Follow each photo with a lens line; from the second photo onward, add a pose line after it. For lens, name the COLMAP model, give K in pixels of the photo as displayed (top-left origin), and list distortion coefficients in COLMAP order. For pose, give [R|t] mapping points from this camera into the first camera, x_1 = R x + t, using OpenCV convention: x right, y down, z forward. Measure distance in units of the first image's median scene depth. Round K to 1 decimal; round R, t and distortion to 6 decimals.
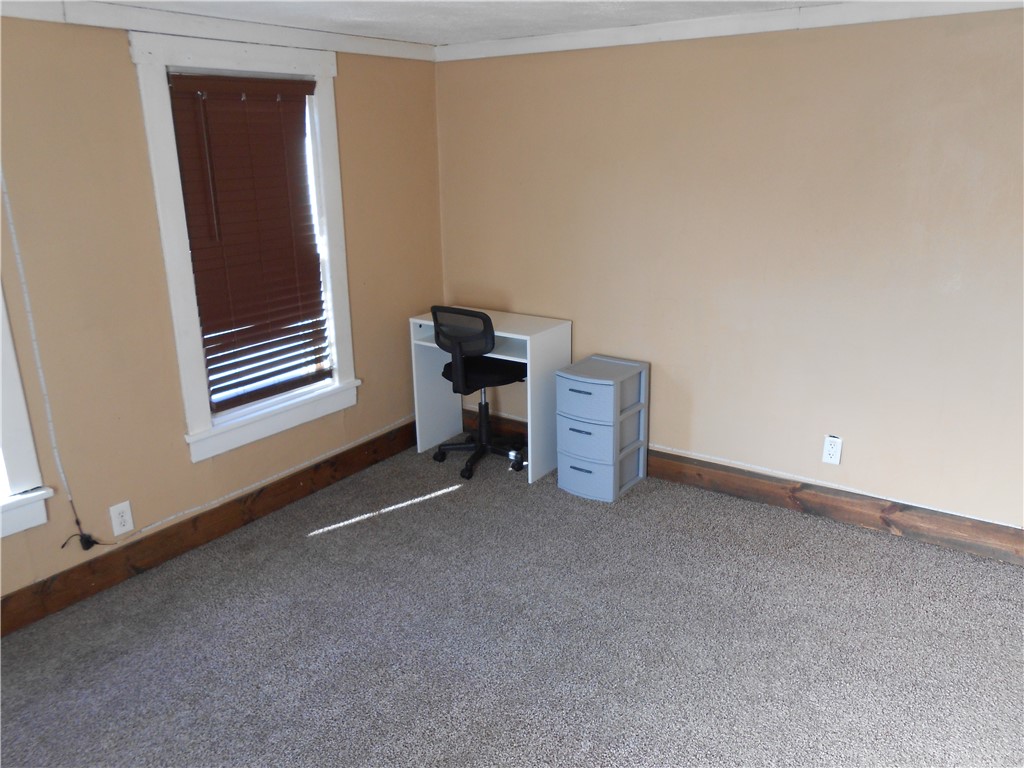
lens RADIAL K [[802.8, 0, 518.5], [0, 802.8, 384.4], [0, 0, 1]] dist [-0.030702, 0.047003]
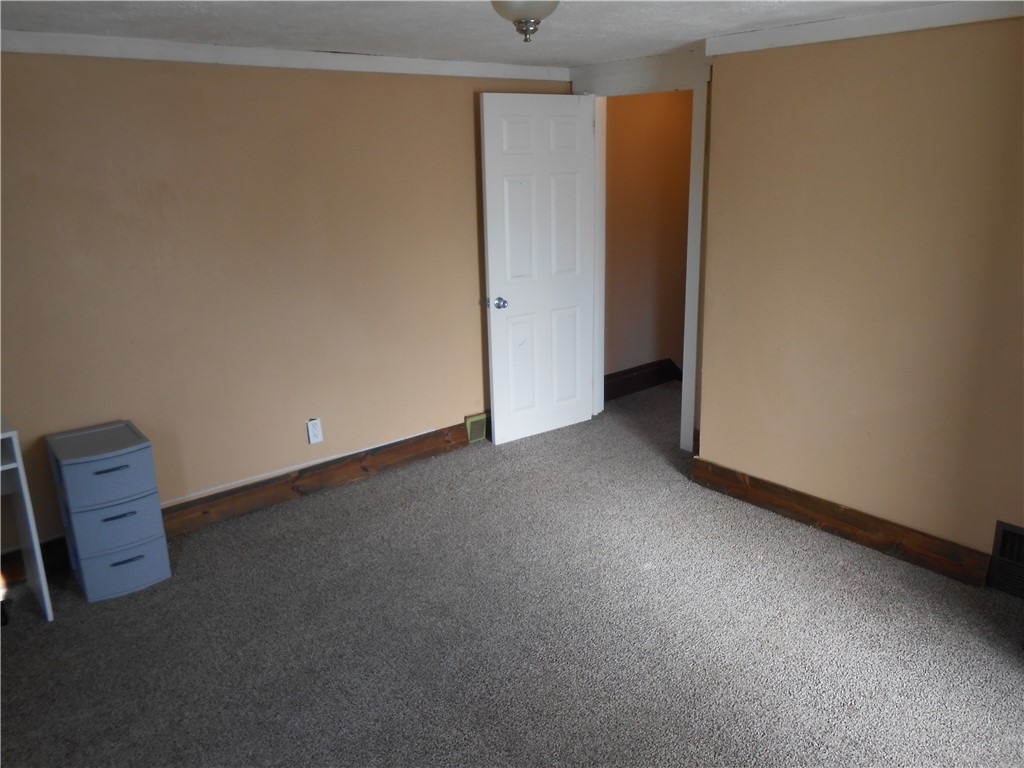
lens RADIAL K [[802.8, 0, 515.8], [0, 802.8, 384.8], [0, 0, 1]] dist [-0.030702, 0.047003]
pose [[0.248101, -0.259344, 0.933374, -0.600497], [0.301465, 0.936327, 0.180031, -0.101573], [-0.920633, 0.236714, 0.310487, 0.359679]]
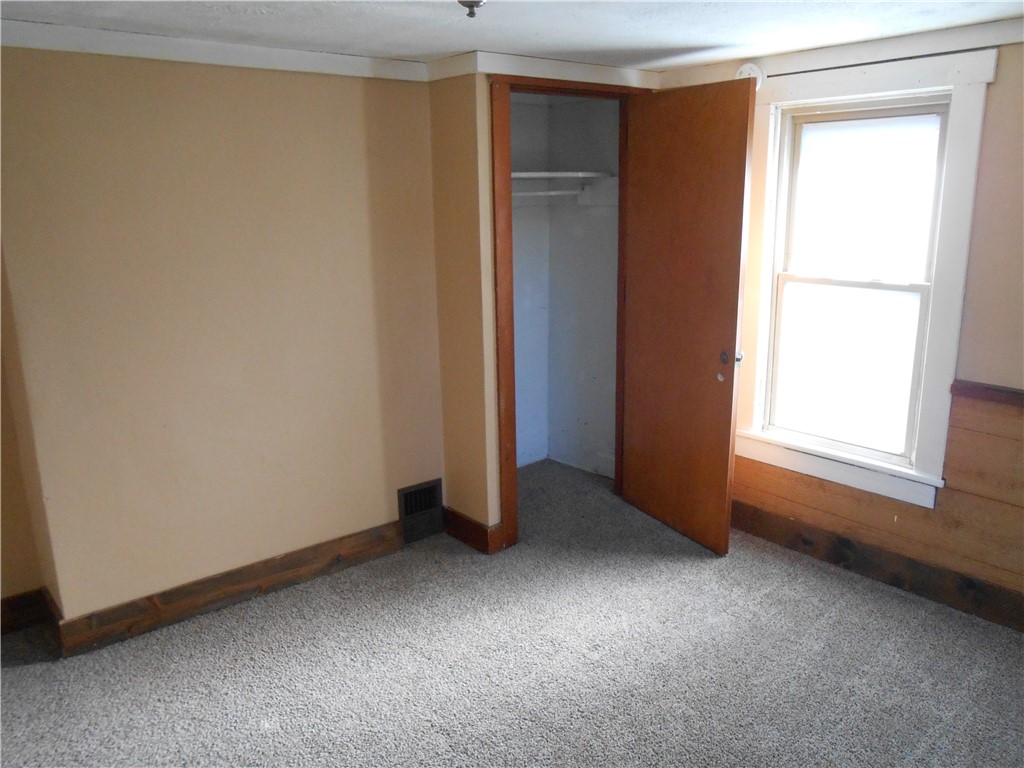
lens RADIAL K [[802.8, 0, 511.0], [0, 802.8, 385.2], [0, 0, 1]] dist [-0.030702, 0.047003]
pose [[-0.963896, -0.035159, 0.263946, -0.103598], [0.105654, 0.859378, 0.500306, -0.273726], [-0.244420, 0.510130, -0.824637, 0.943657]]
